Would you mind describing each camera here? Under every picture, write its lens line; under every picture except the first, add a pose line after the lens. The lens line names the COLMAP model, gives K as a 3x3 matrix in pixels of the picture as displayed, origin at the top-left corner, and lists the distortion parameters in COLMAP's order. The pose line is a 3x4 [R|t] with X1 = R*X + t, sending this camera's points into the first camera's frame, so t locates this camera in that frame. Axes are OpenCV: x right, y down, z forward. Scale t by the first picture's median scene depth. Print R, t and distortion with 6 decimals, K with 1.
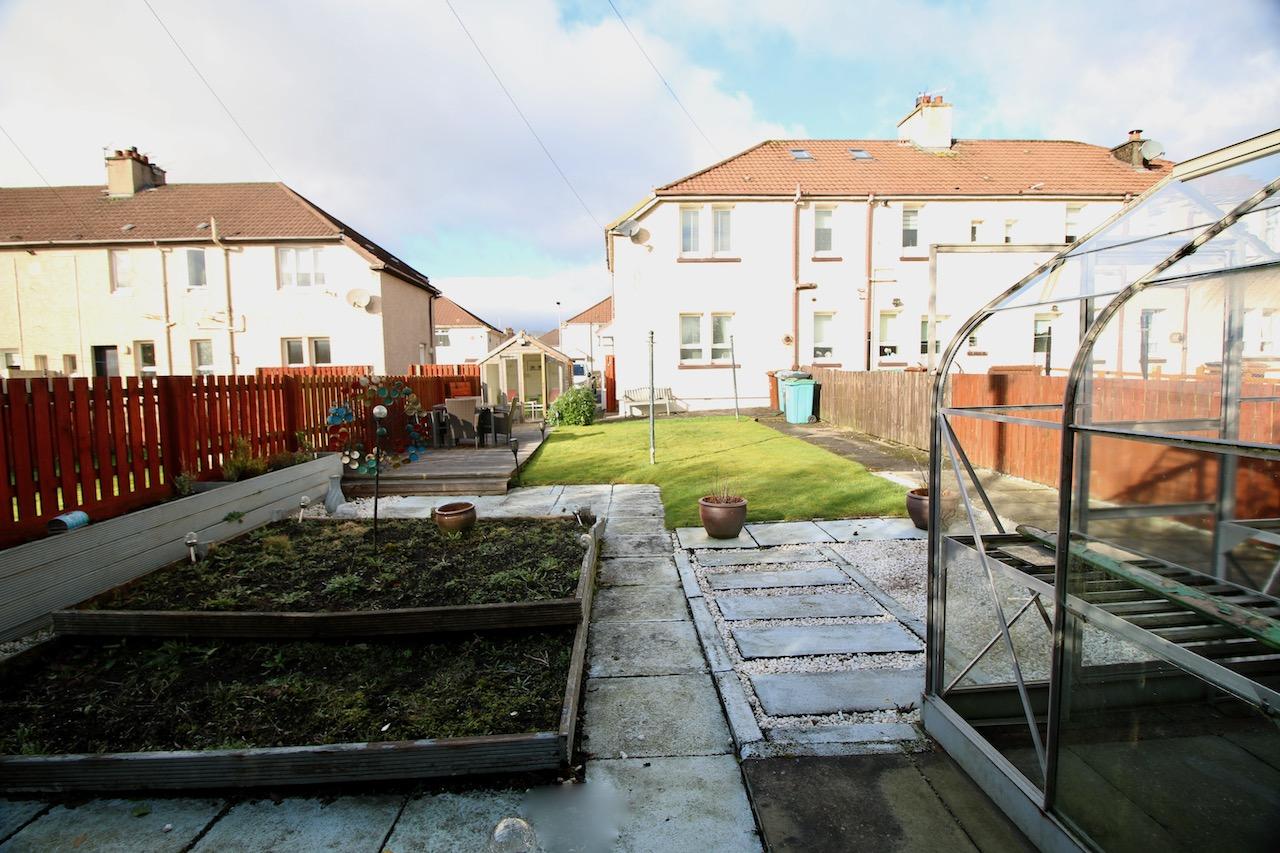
lens RADIAL K [[603.0, 0, 640.0], [0, 603.0, 426.5], [0, 0, 1]] dist [0.002469, -0.017032]
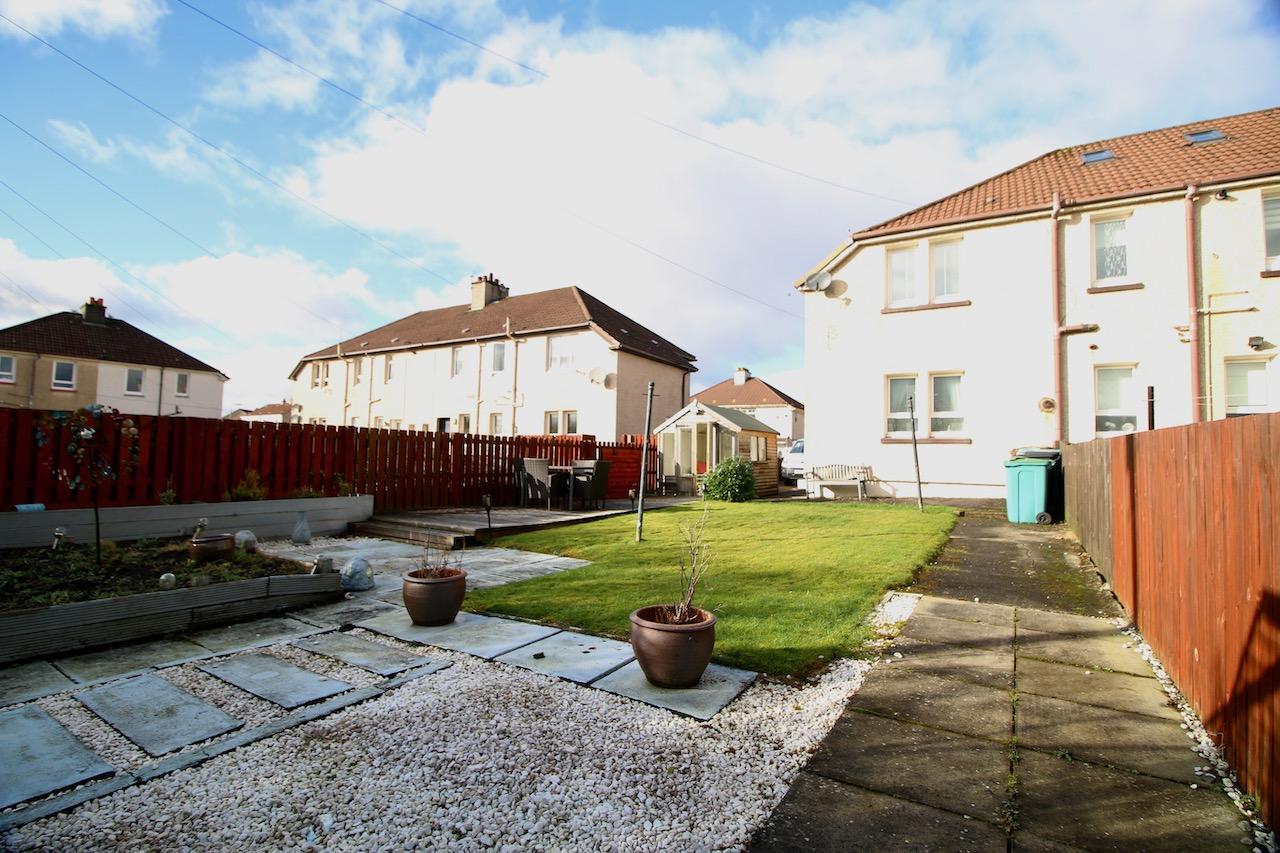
lens RADIAL K [[603.0, 0, 640.0], [0, 603.0, 426.5], [0, 0, 1]] dist [0.002469, -0.017032]
pose [[0.818782, 0.004318, -0.574088, 0.258333], [-0.084036, 0.990102, -0.112408, -0.000016], [0.567921, 0.140282, 0.811041, 0.162019]]
